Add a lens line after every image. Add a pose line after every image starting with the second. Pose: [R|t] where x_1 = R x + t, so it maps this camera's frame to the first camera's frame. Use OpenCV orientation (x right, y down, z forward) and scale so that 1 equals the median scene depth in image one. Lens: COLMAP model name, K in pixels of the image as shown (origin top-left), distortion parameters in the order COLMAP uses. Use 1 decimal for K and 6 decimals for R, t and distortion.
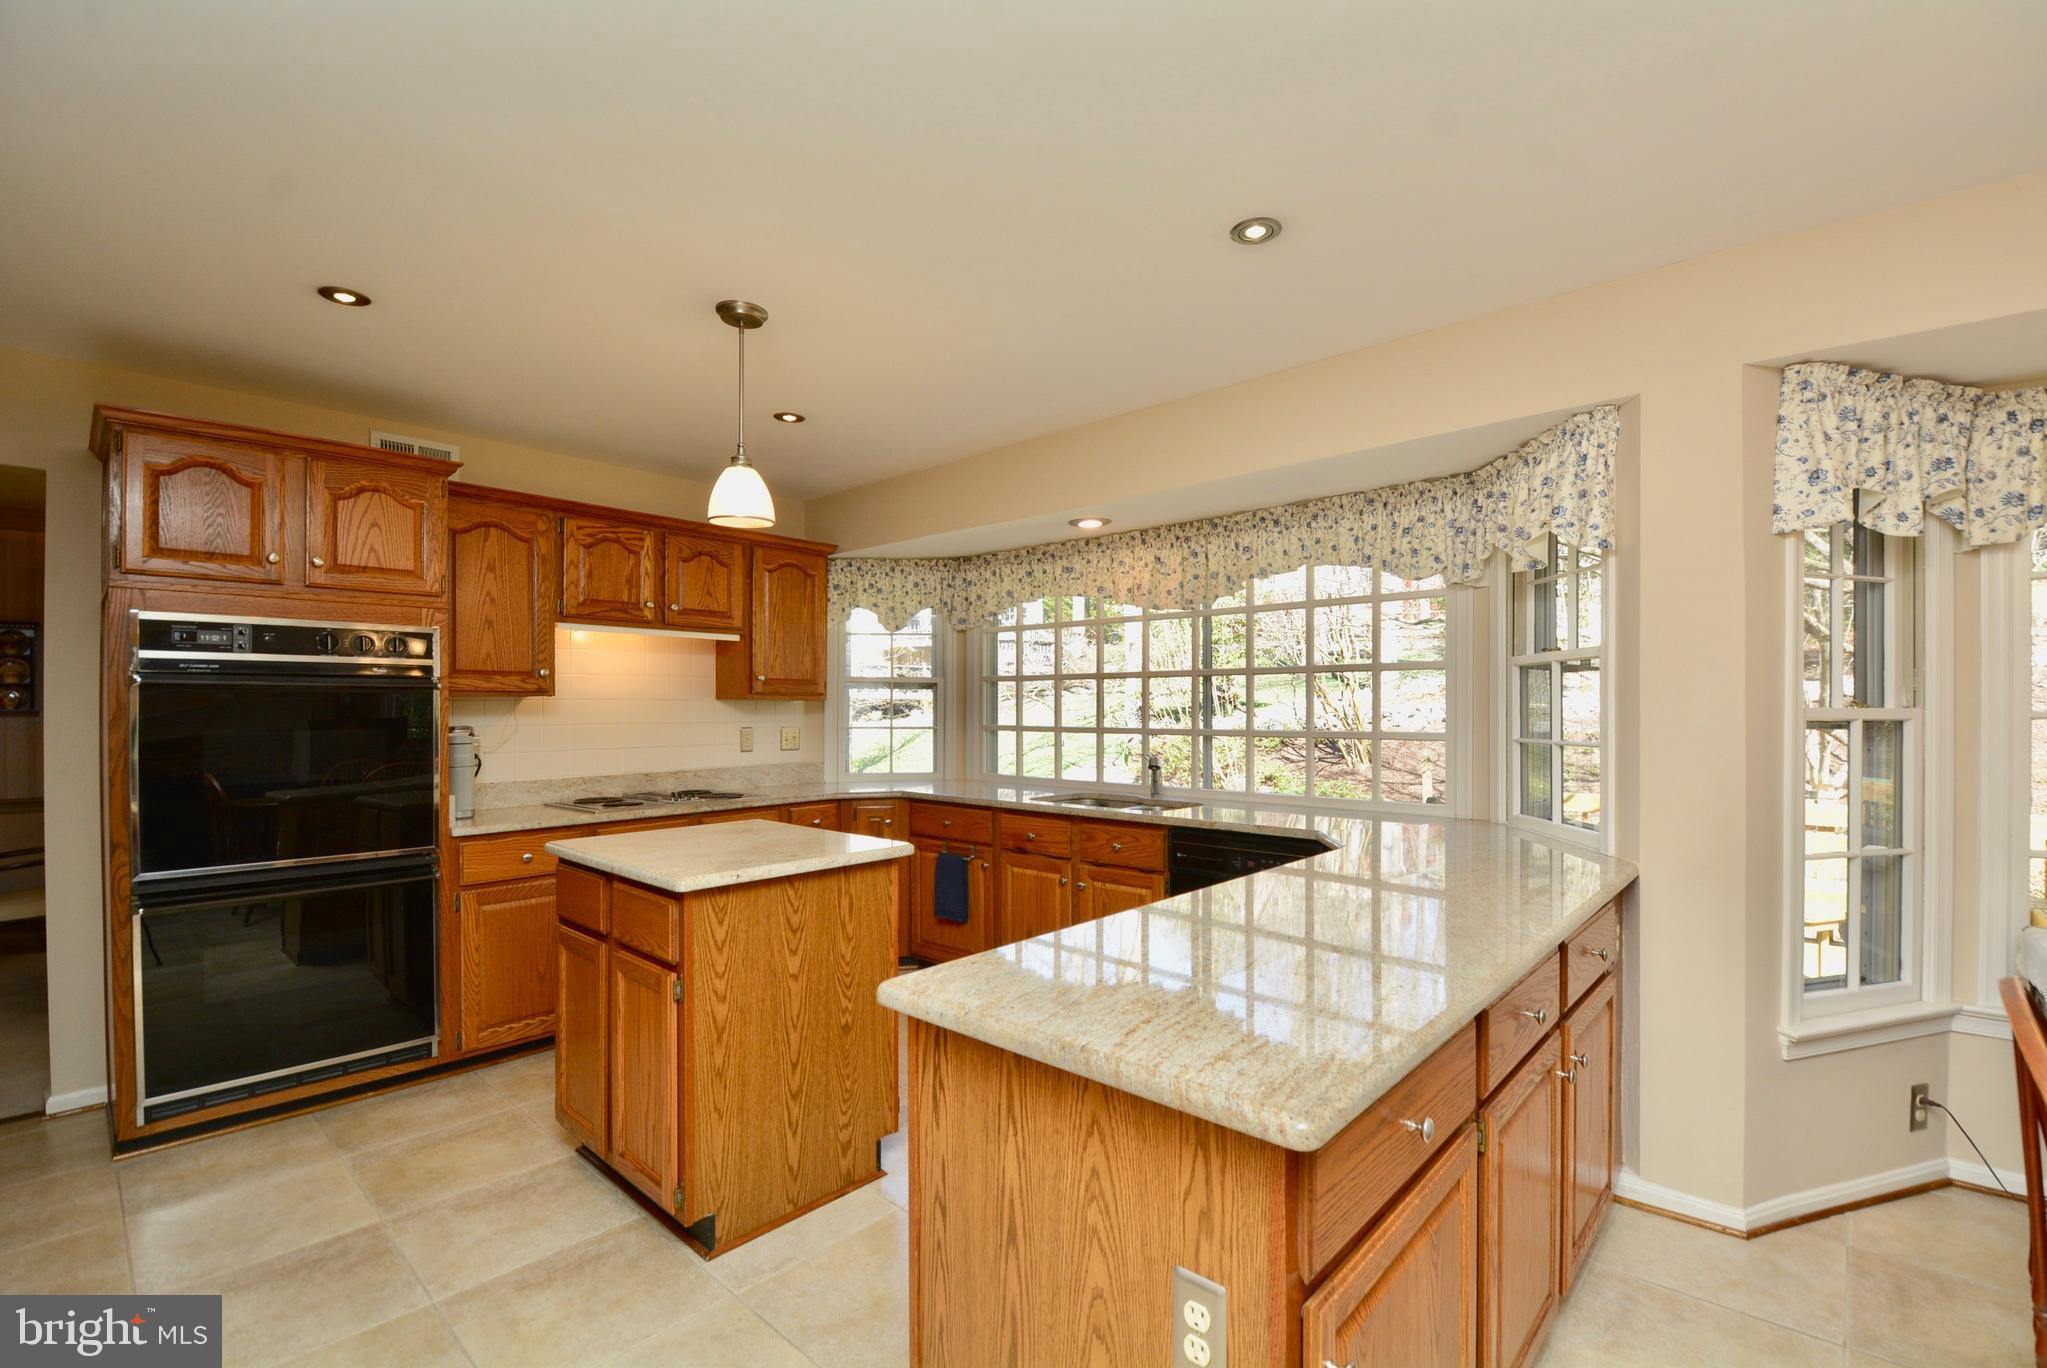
lens RADIAL K [[893.3, 0, 1058.2], [0, 893.3, 709.1], [0, 0, 1]] dist [0.008066, -0.016706]
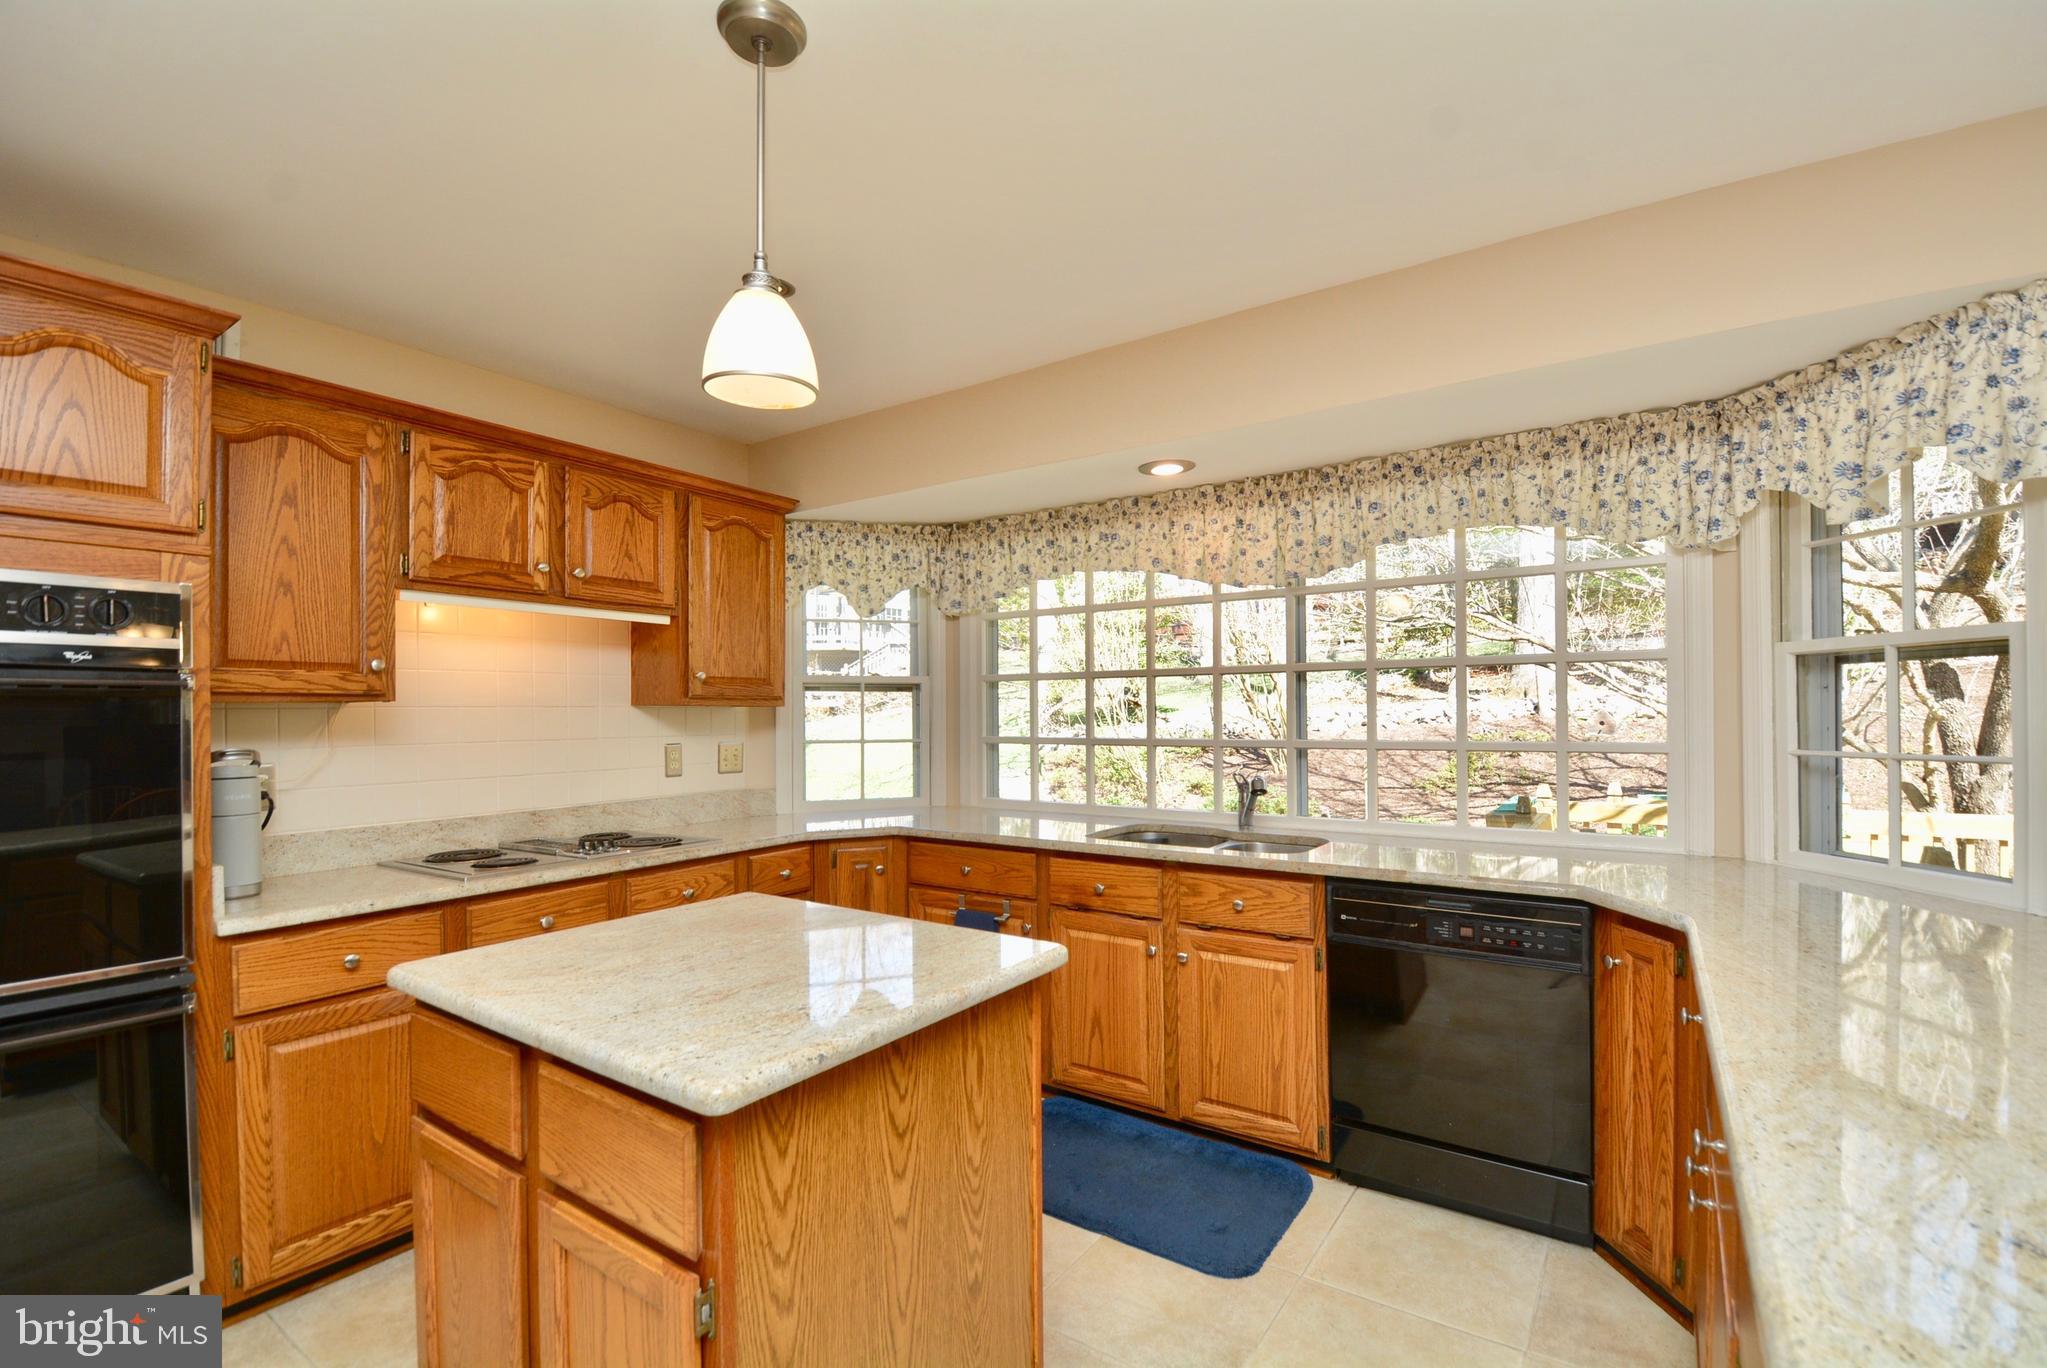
lens RADIAL K [[893.3, 0, 1053.4], [0, 893.3, 713.1], [0, 0, 1]] dist [0.008066, -0.016706]
pose [[0.991164, -0.005808, 0.132513, -0.194893], [0.006191, 0.999978, -0.002481, -0.001196], [-0.132496, 0.003279, 0.991178, 0.325815]]
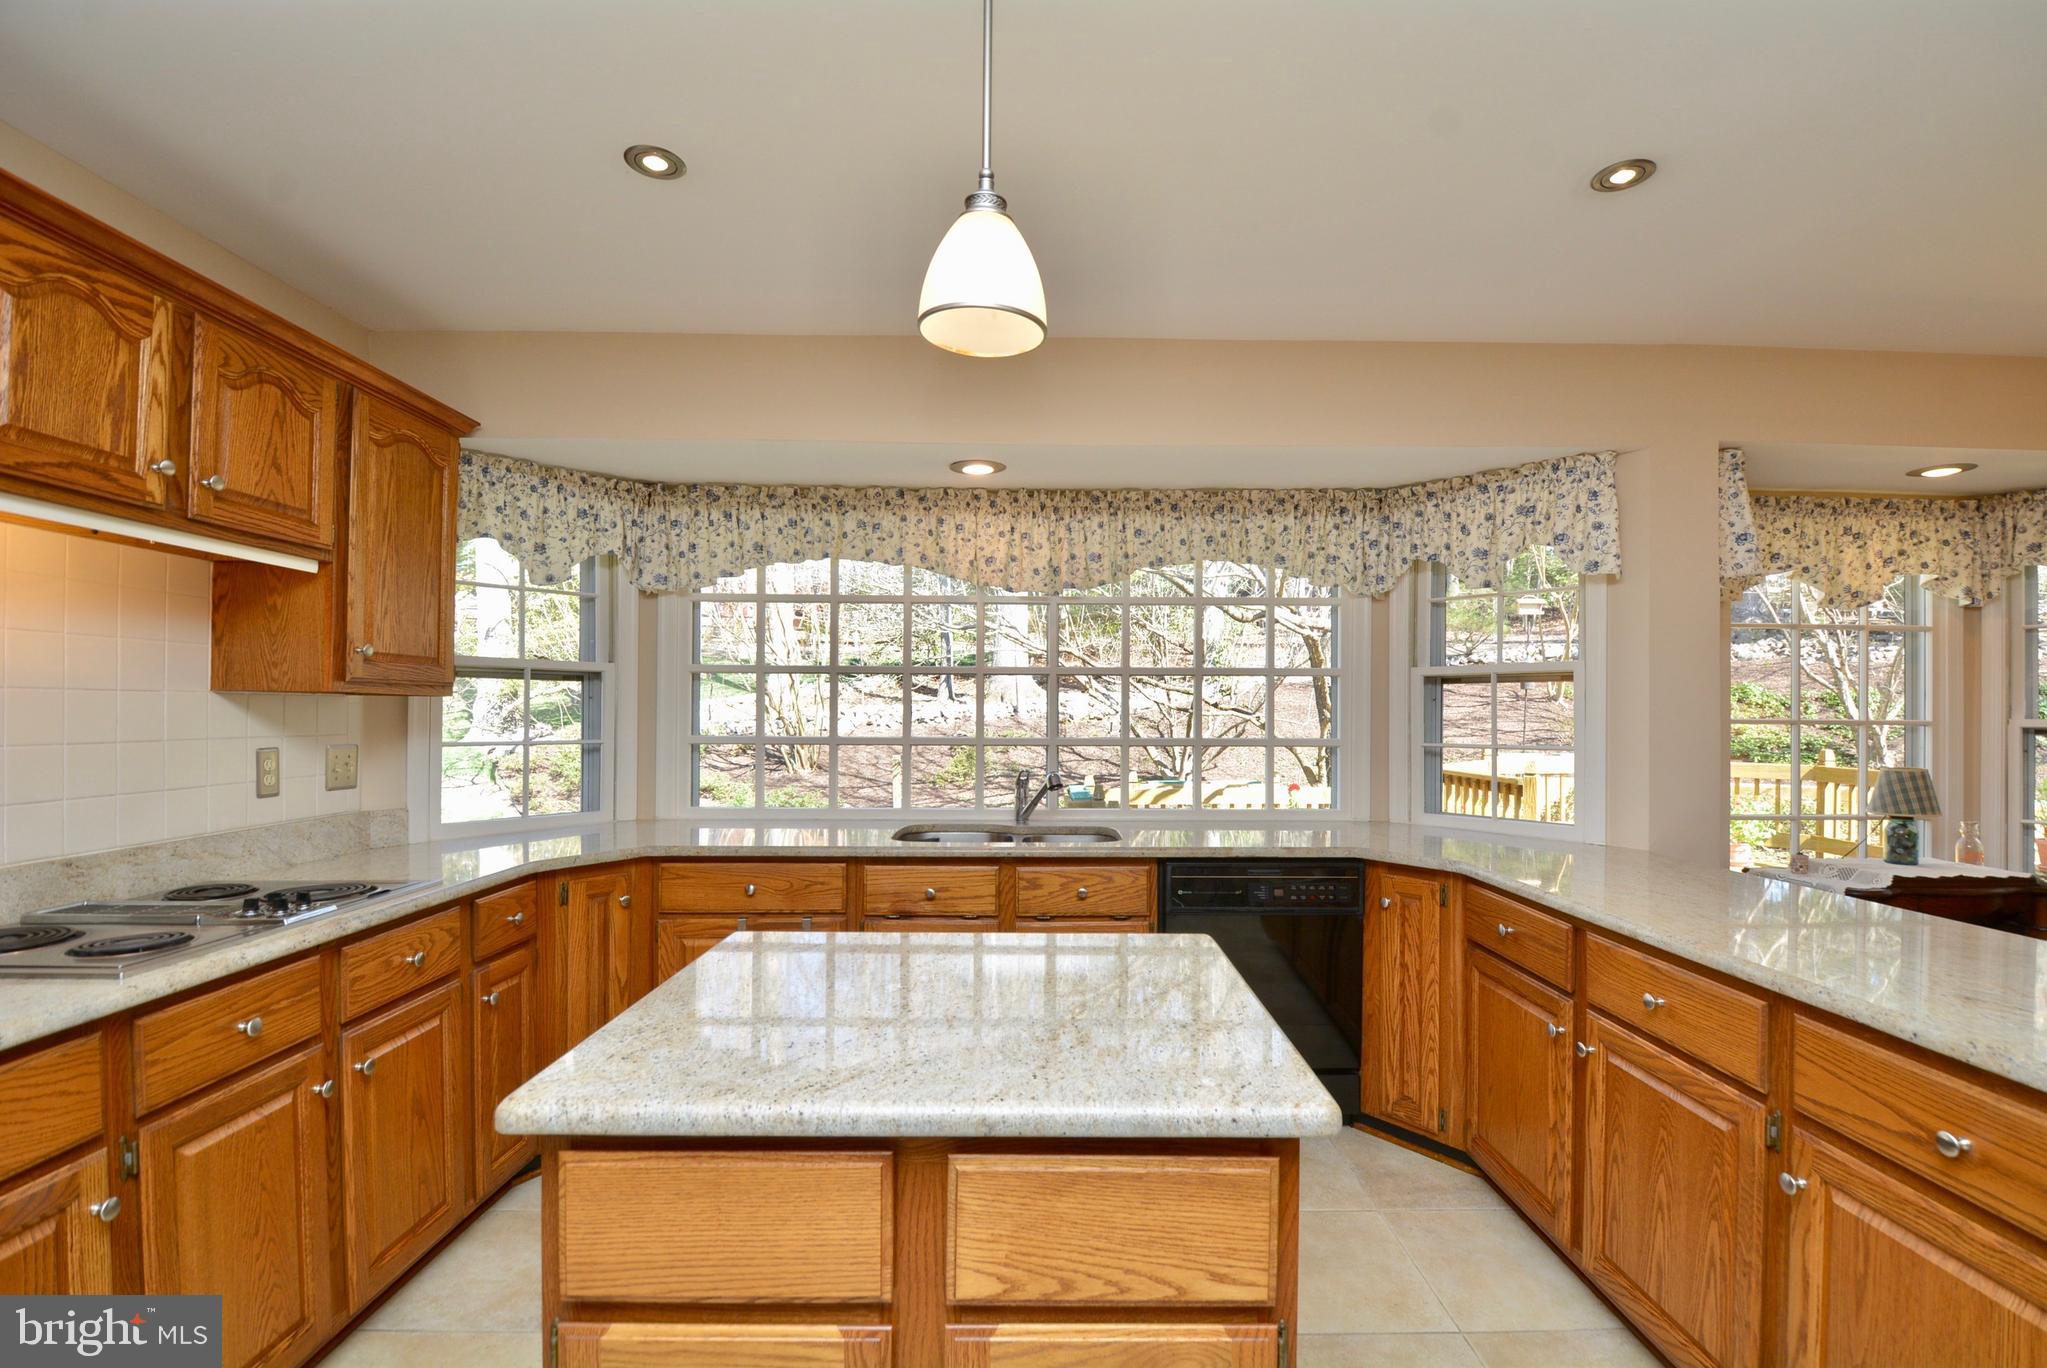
lens RADIAL K [[893.3, 0, 1049.0], [0, 893.3, 711.9], [0, 0, 1]] dist [0.008066, -0.016706]
pose [[0.740188, 0.005731, 0.672376, -0.520003], [-0.005273, 0.999982, -0.002718, -0.000373], [-0.672380, -0.001533, 0.740205, 0.486281]]
